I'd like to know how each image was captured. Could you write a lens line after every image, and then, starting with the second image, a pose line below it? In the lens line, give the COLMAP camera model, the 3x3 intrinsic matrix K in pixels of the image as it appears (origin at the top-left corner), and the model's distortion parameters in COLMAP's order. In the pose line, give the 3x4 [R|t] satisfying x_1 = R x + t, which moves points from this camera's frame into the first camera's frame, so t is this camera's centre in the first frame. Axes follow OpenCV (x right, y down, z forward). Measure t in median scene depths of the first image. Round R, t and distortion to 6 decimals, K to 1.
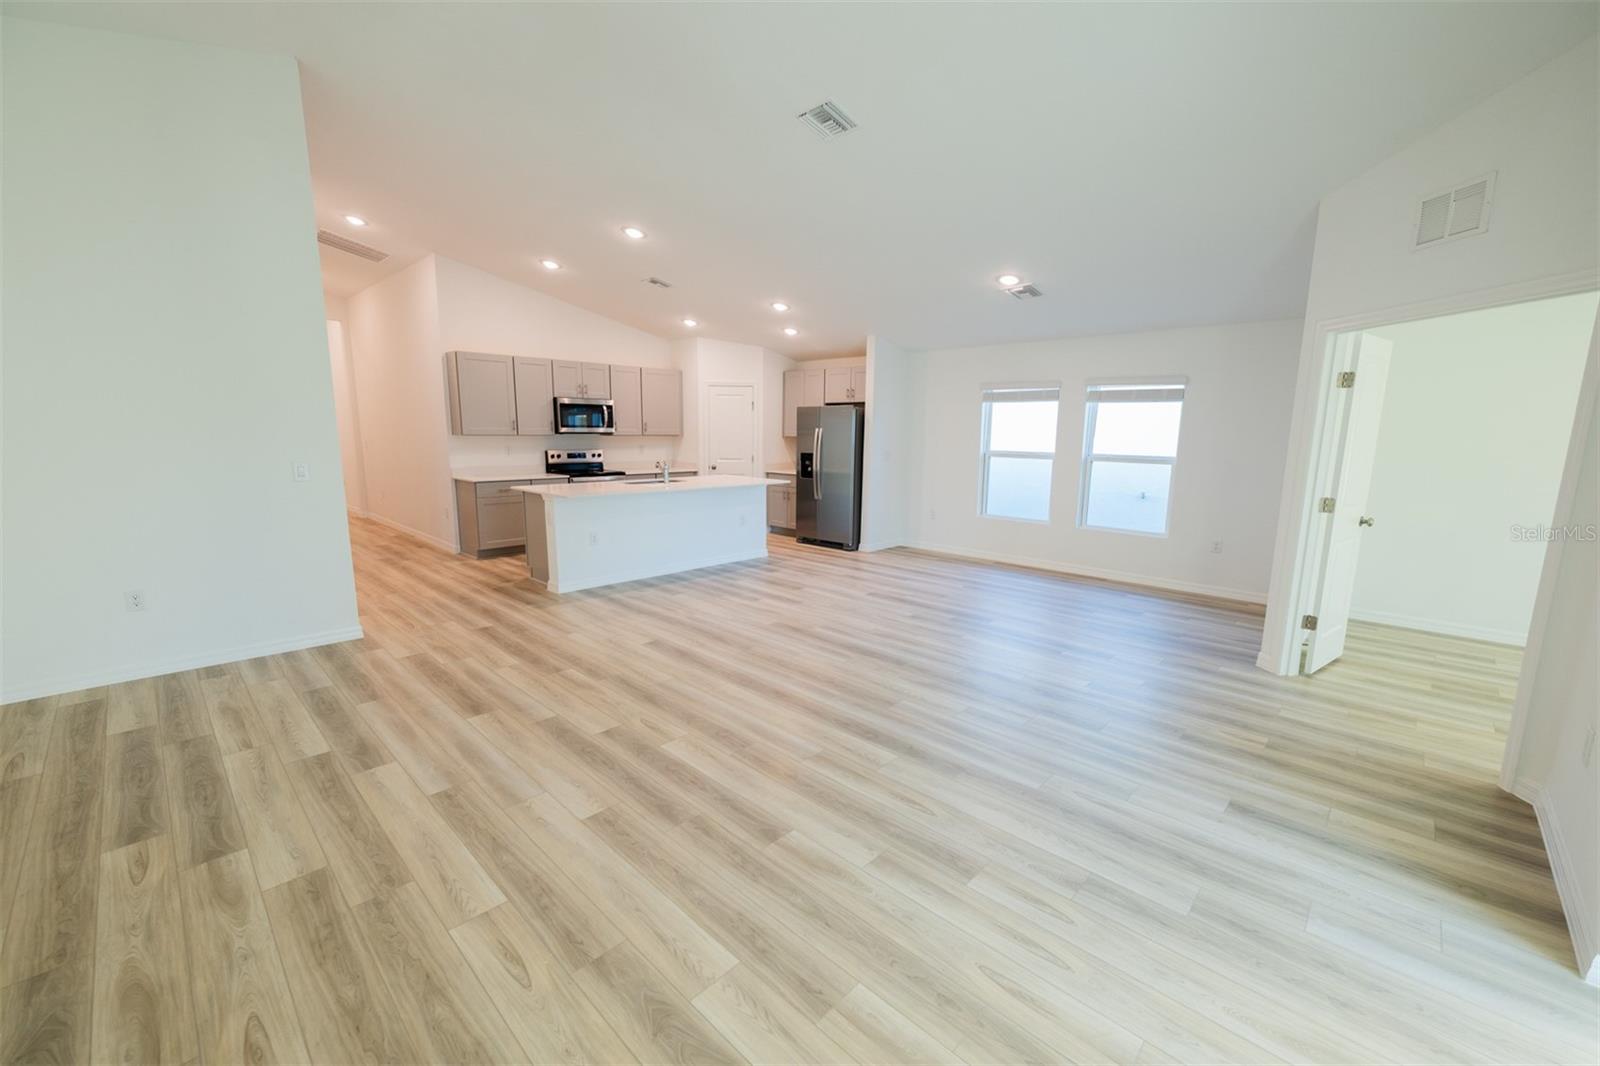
lens RADIAL K [[636.1, 0, 800.7], [0, 636.1, 534.7], [0, 0, 1]] dist [-0.000801, 0.000054]
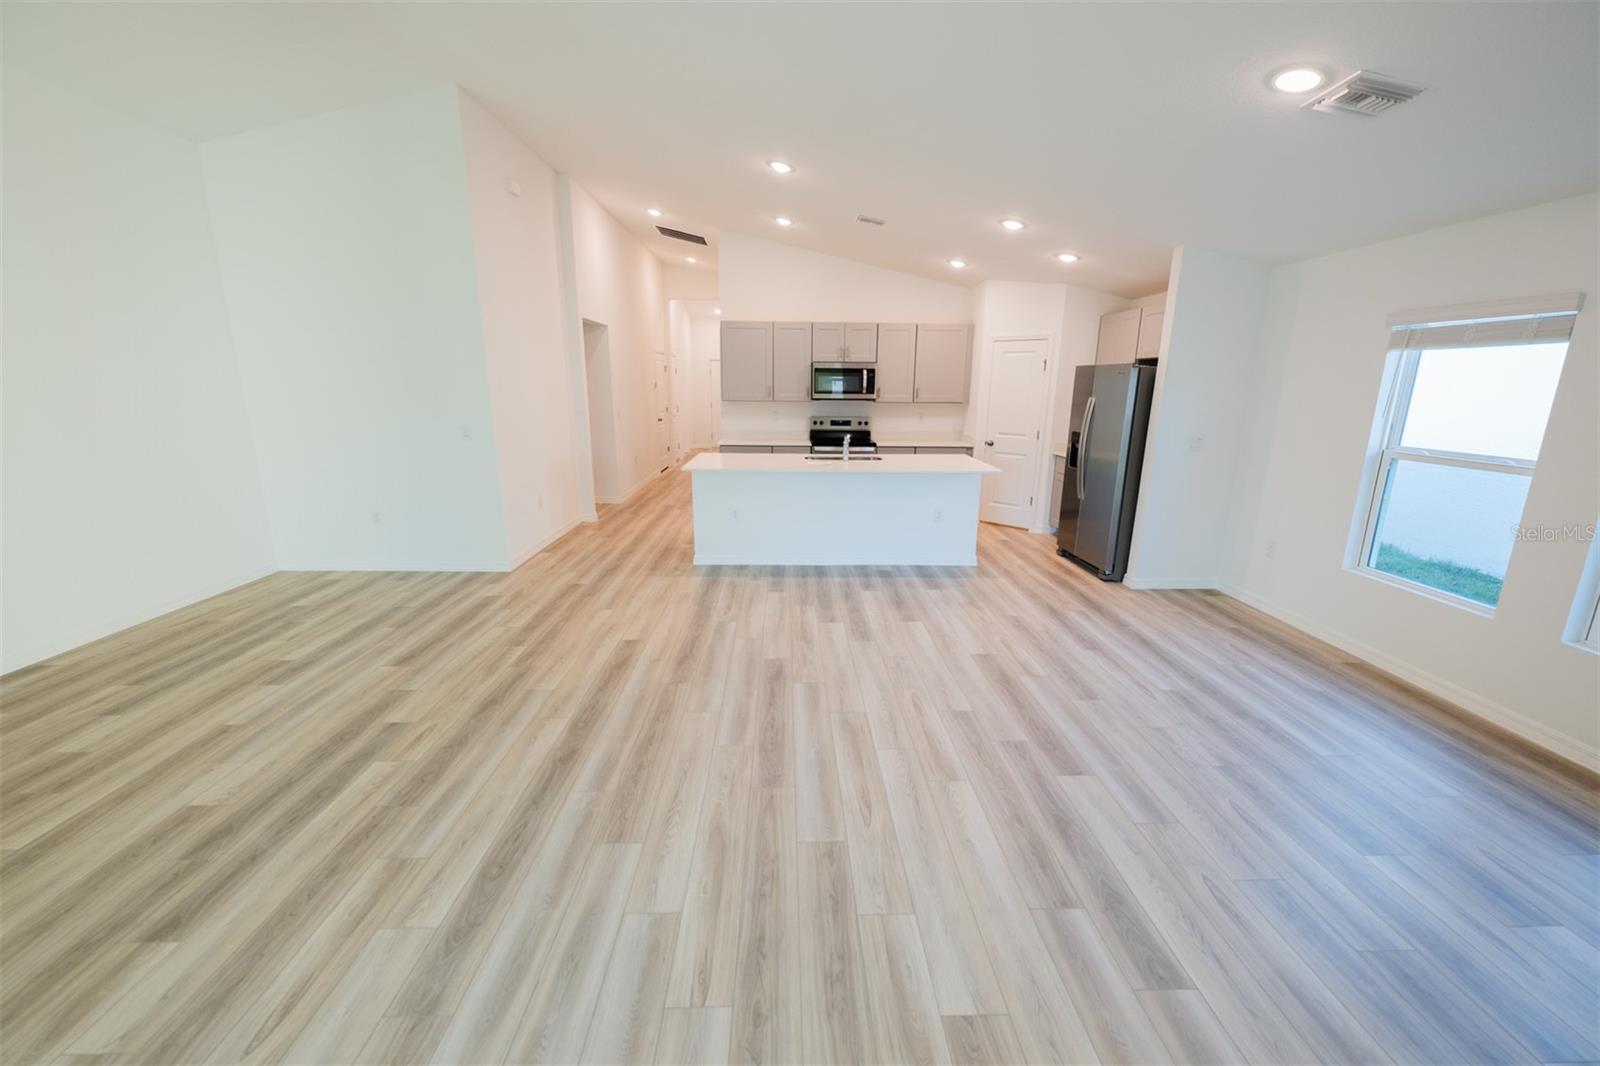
lens RADIAL K [[627.7, 0, 807.3], [0, 627.7, 534.6], [0, 0, 1]] dist [-0.001128, 0.000258]
pose [[0.715488, 0.160585, -0.679919, 0.414288], [-0.116003, 0.987022, 0.111047, -0.084883], [0.688927, -0.000580, 0.724830, 0.413684]]
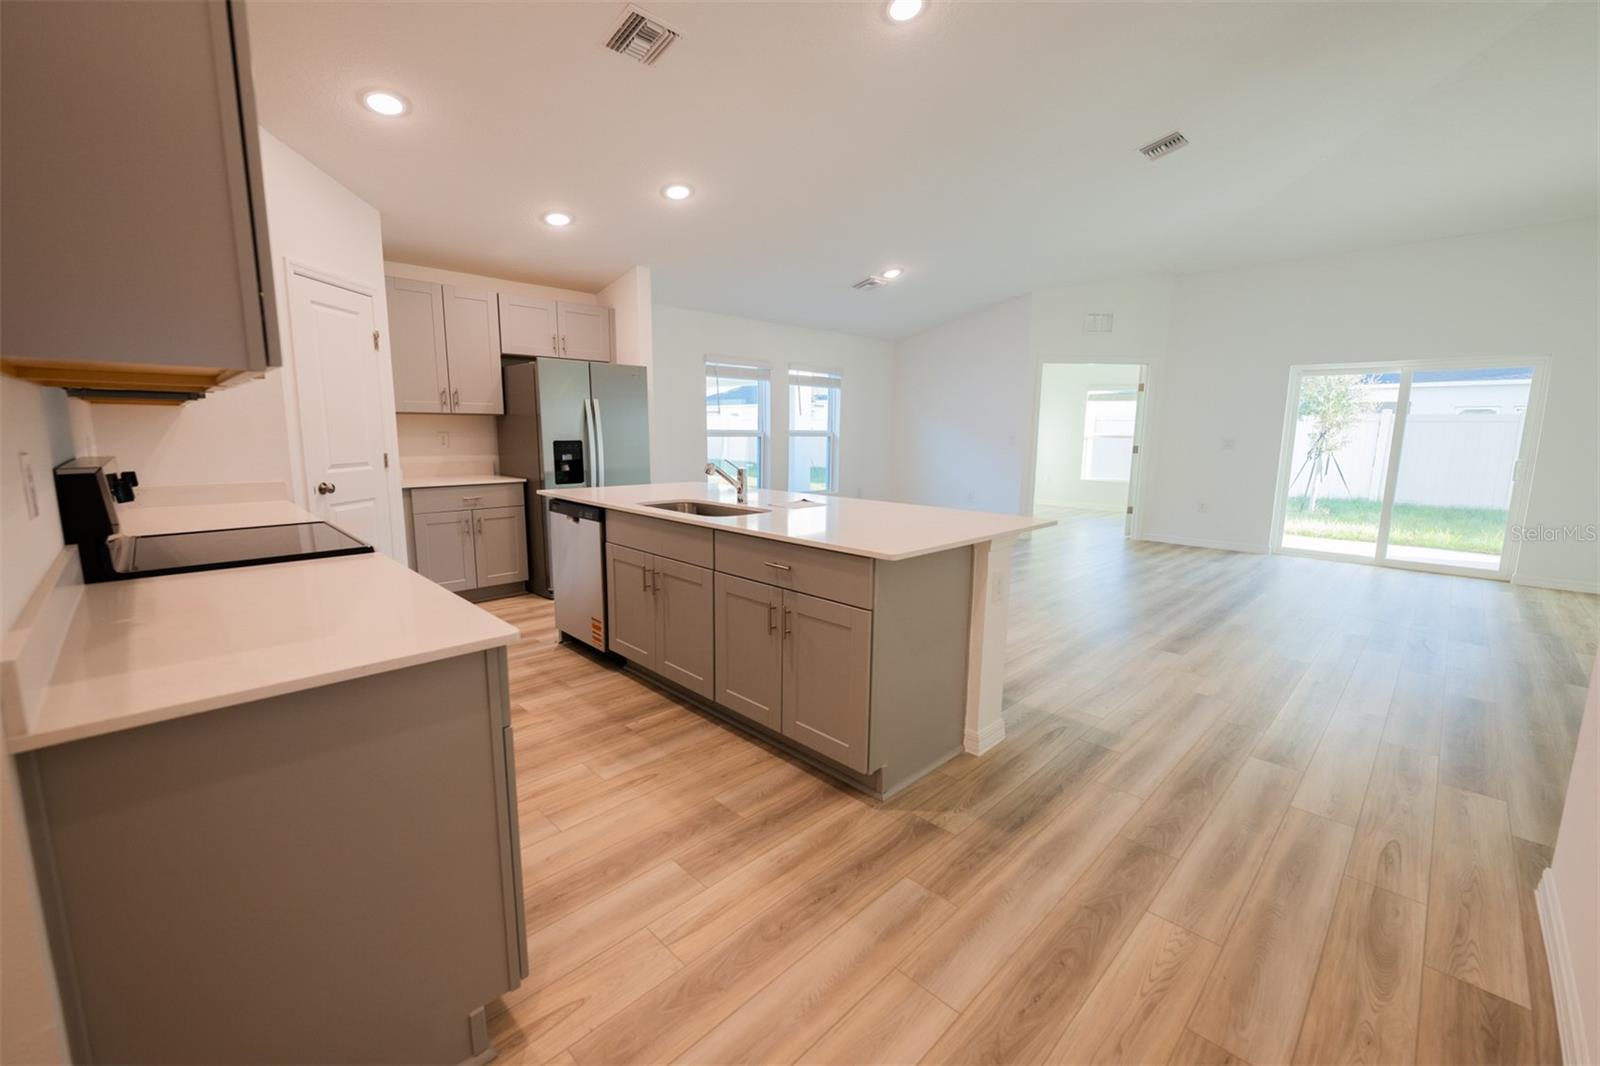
lens RADIAL K [[657.9, 0, 800.5], [0, 657.9, 528.2], [0, 0, 1]] dist [-0.000596, -0.000046]
pose [[0.023598, -0.162377, 0.986447, -0.850653], [0.156521, 0.975153, 0.156774, -0.160828], [-0.987393, 0.150700, 0.048427, 1.115555]]
